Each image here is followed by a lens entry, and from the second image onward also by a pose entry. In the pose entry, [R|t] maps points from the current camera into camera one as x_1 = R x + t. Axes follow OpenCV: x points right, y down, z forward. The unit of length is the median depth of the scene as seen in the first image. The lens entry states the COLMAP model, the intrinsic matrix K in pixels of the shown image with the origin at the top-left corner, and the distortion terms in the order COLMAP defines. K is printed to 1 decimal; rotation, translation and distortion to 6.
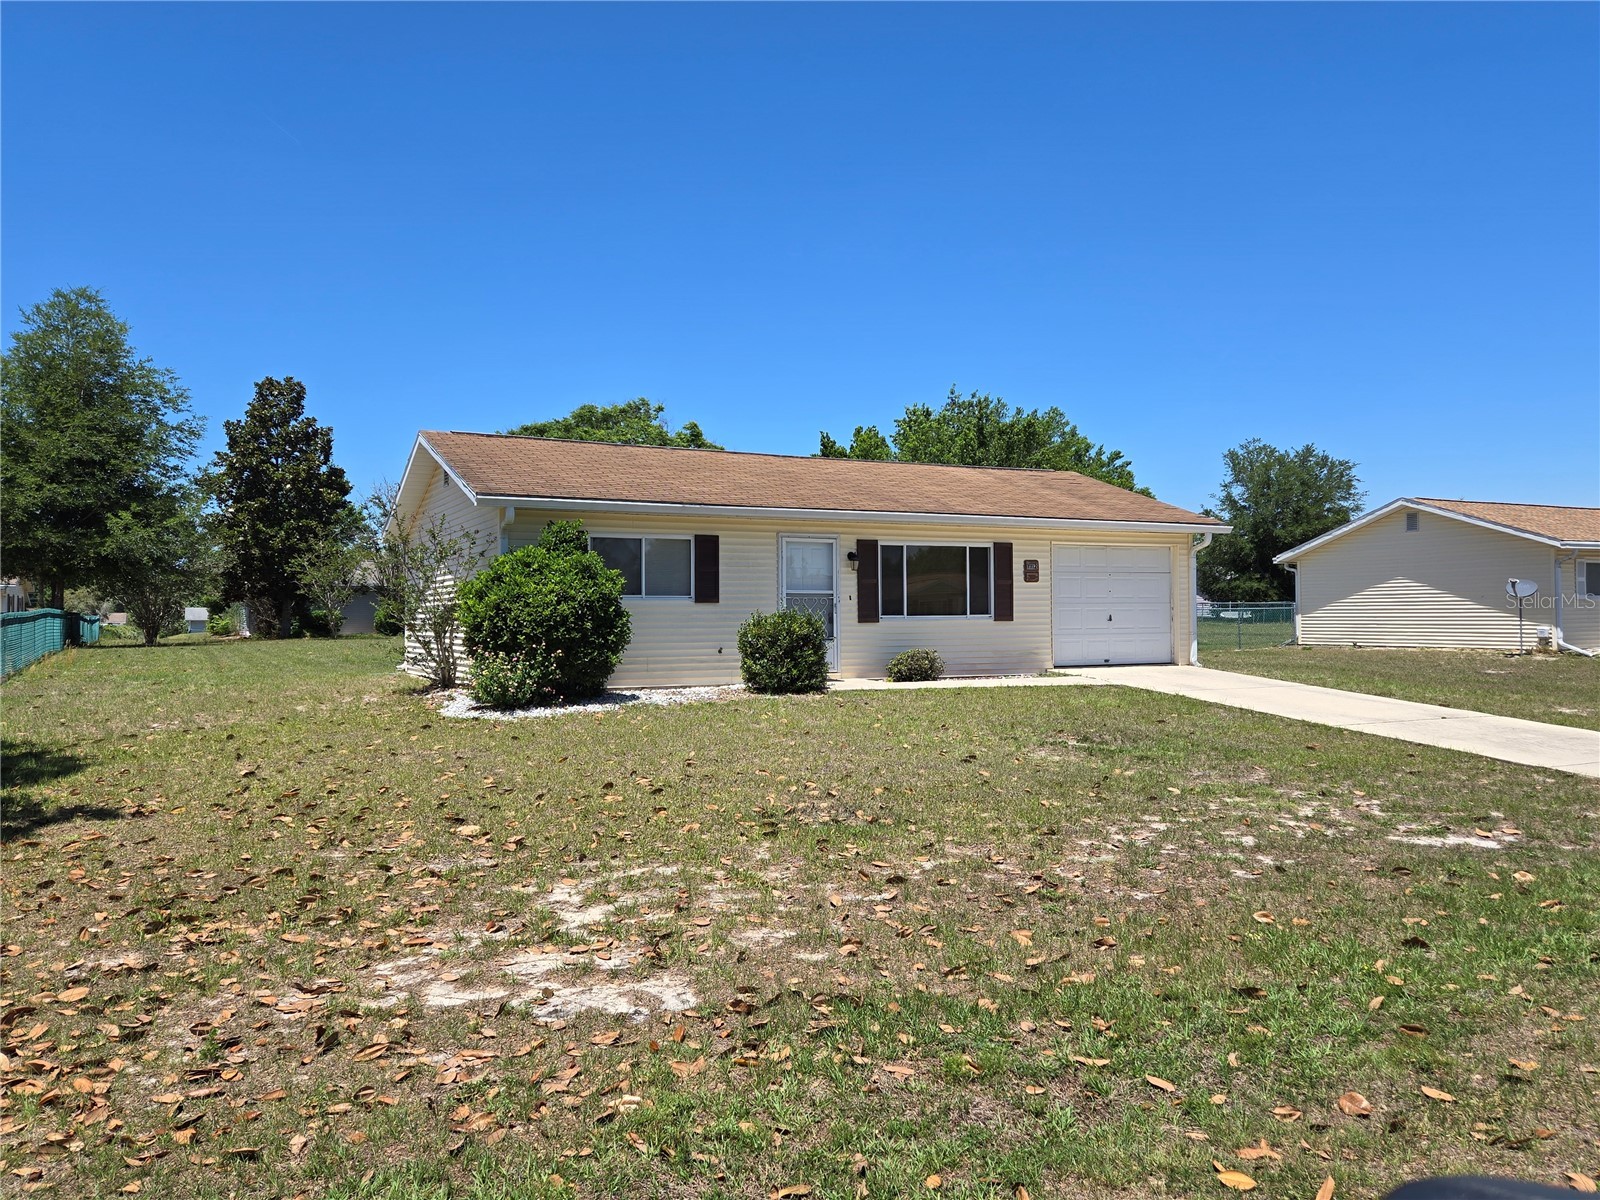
lens RADIAL K [[1187.5, 0, 802.2], [0, 1187.5, 602.0], [0, 0, 1]] dist [0.069867, -0.017671]
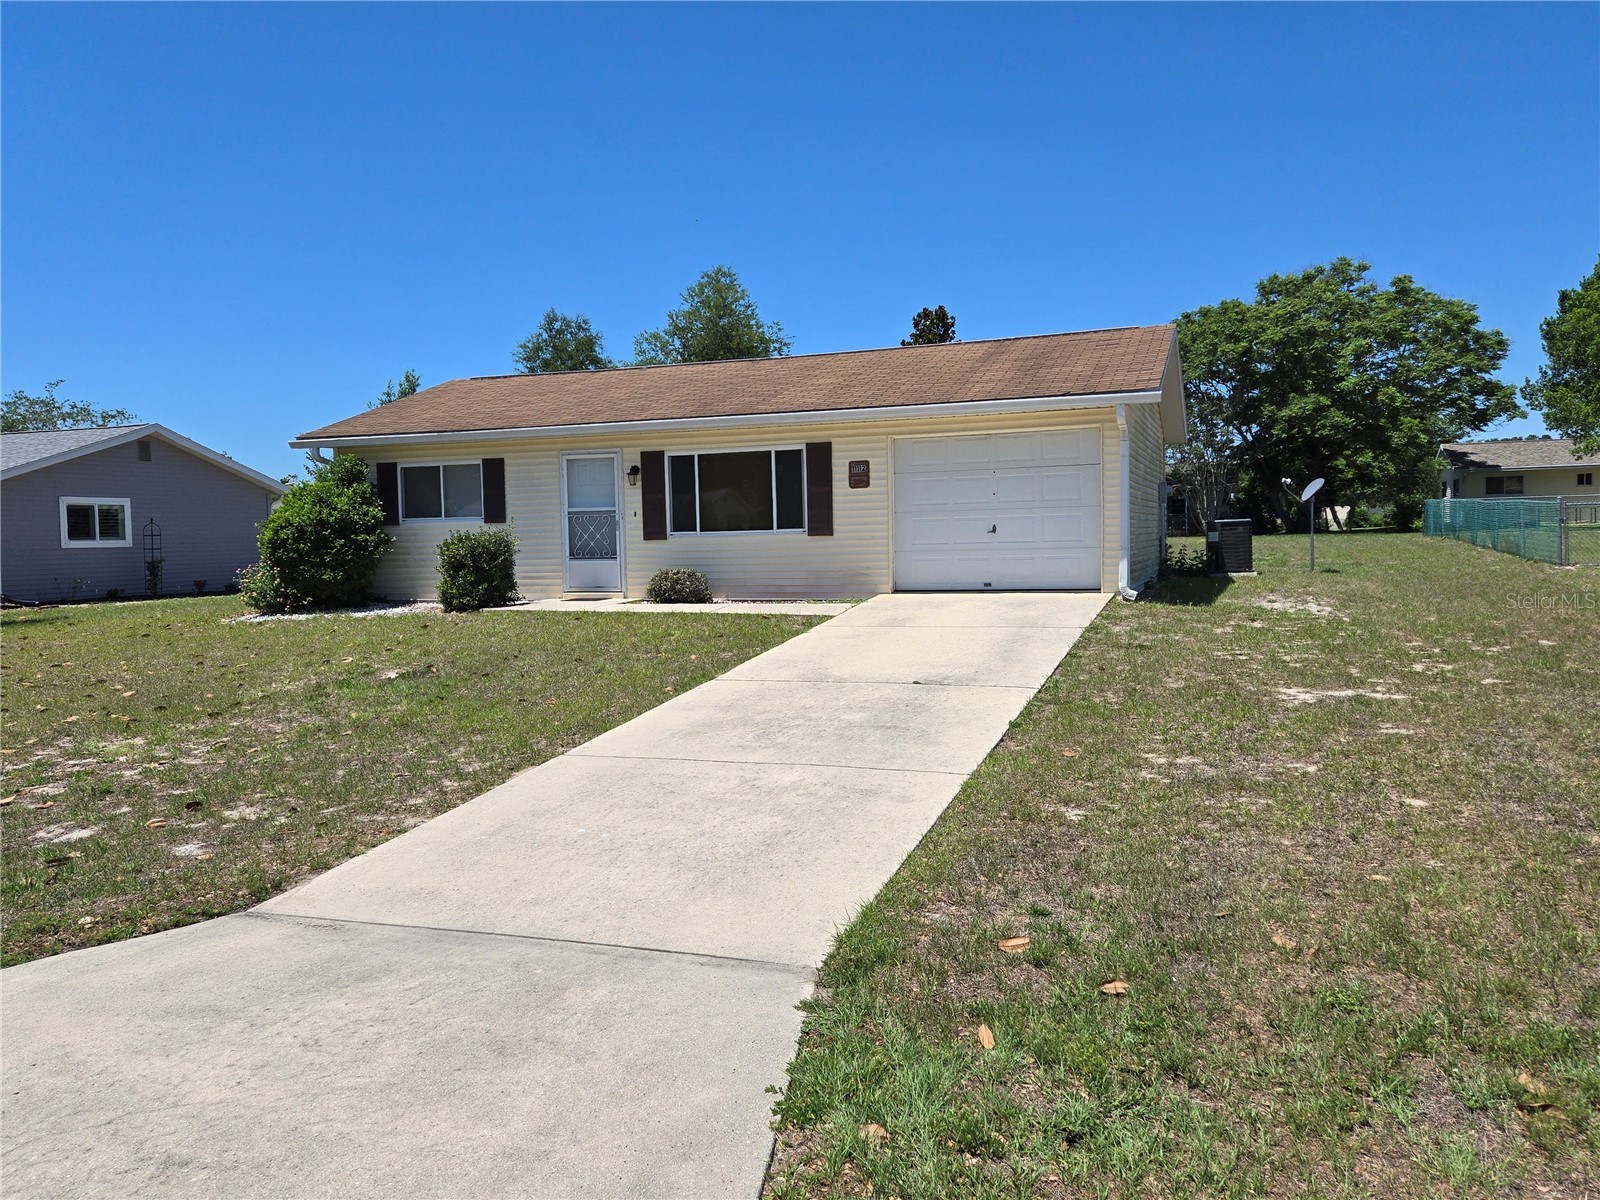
lens RADIAL K [[1187.5, 0, 800.9], [0, 1187.5, 606.0], [0, 0, 1]] dist [0.069867, -0.017671]
pose [[0.689635, 0.034379, -0.723341, 0.775621], [0.027473, 0.996911, 0.073573, 0.003209], [0.723636, -0.070611, 0.686560, 0.407495]]
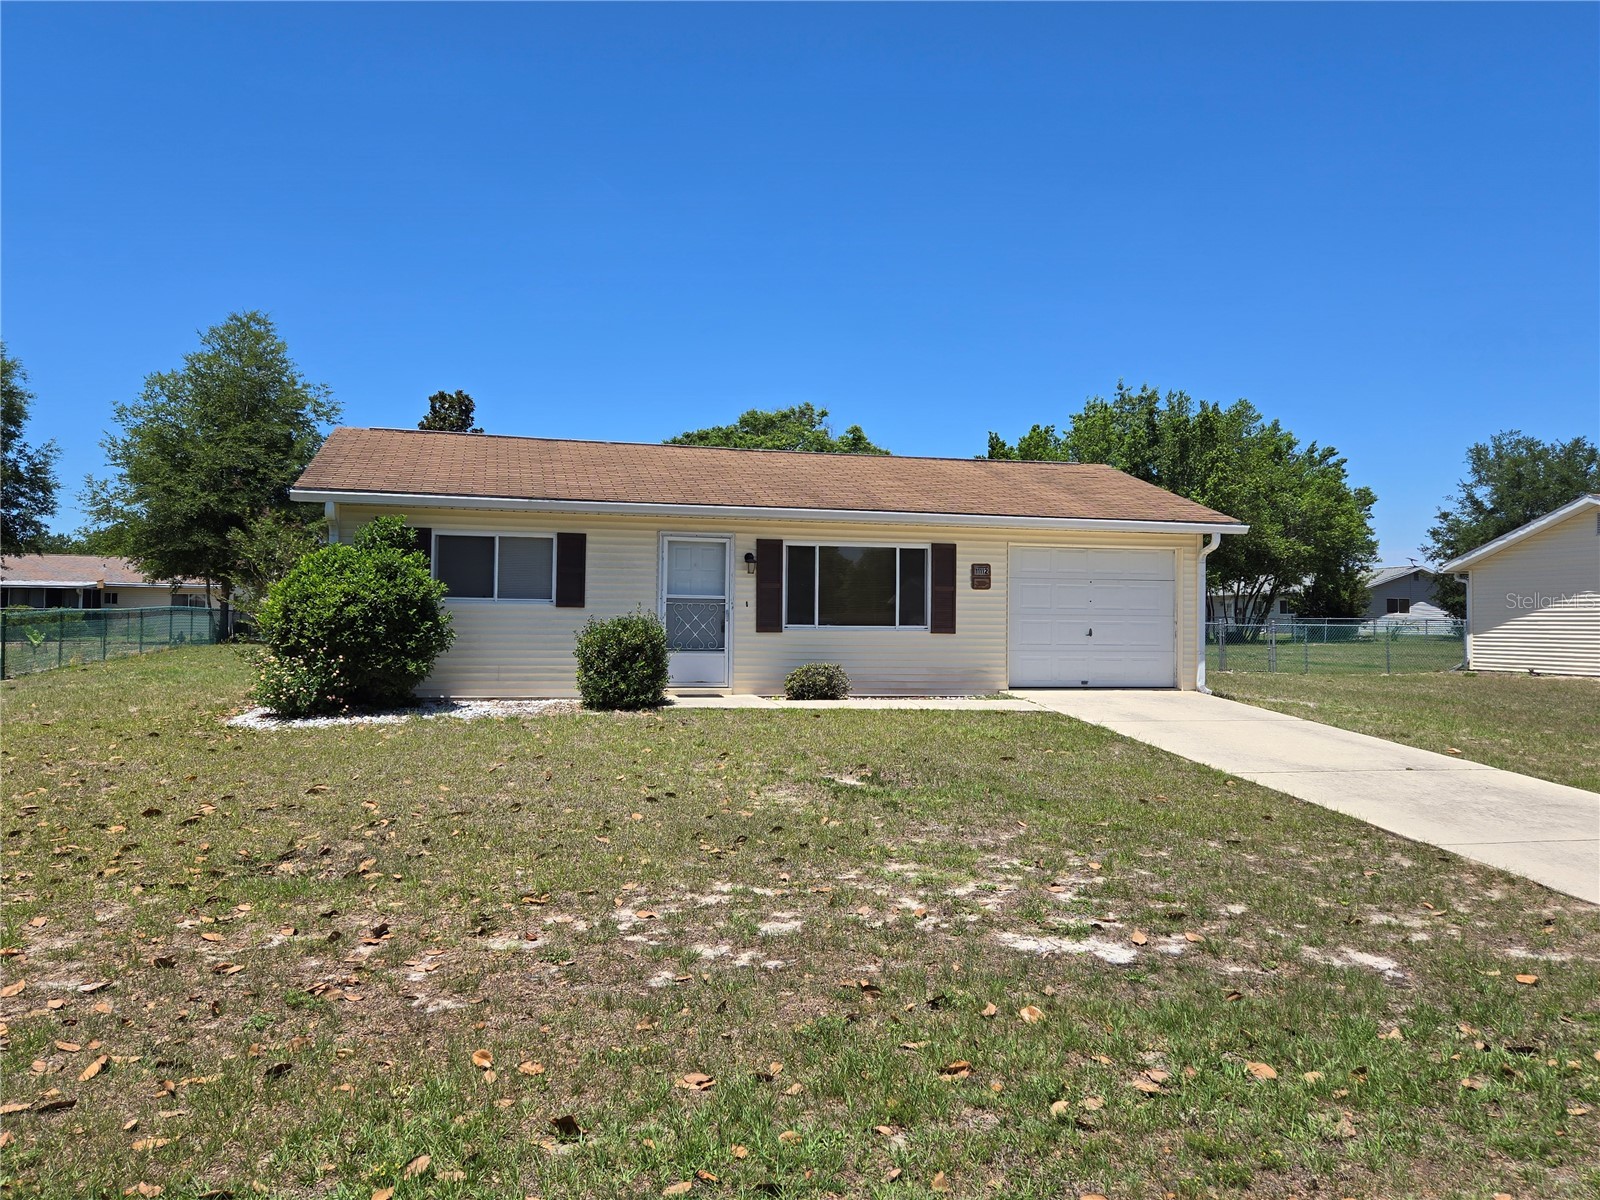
lens RADIAL K [[1187.5, 0, 795.2], [0, 1187.5, 593.7], [0, 0, 1]] dist [0.069867, -0.017671]
pose [[0.975687, 0.011516, -0.218865, 0.254641], [-0.014606, 0.999815, -0.012504, -0.000738], [0.218681, 0.015397, 0.975675, 0.127499]]
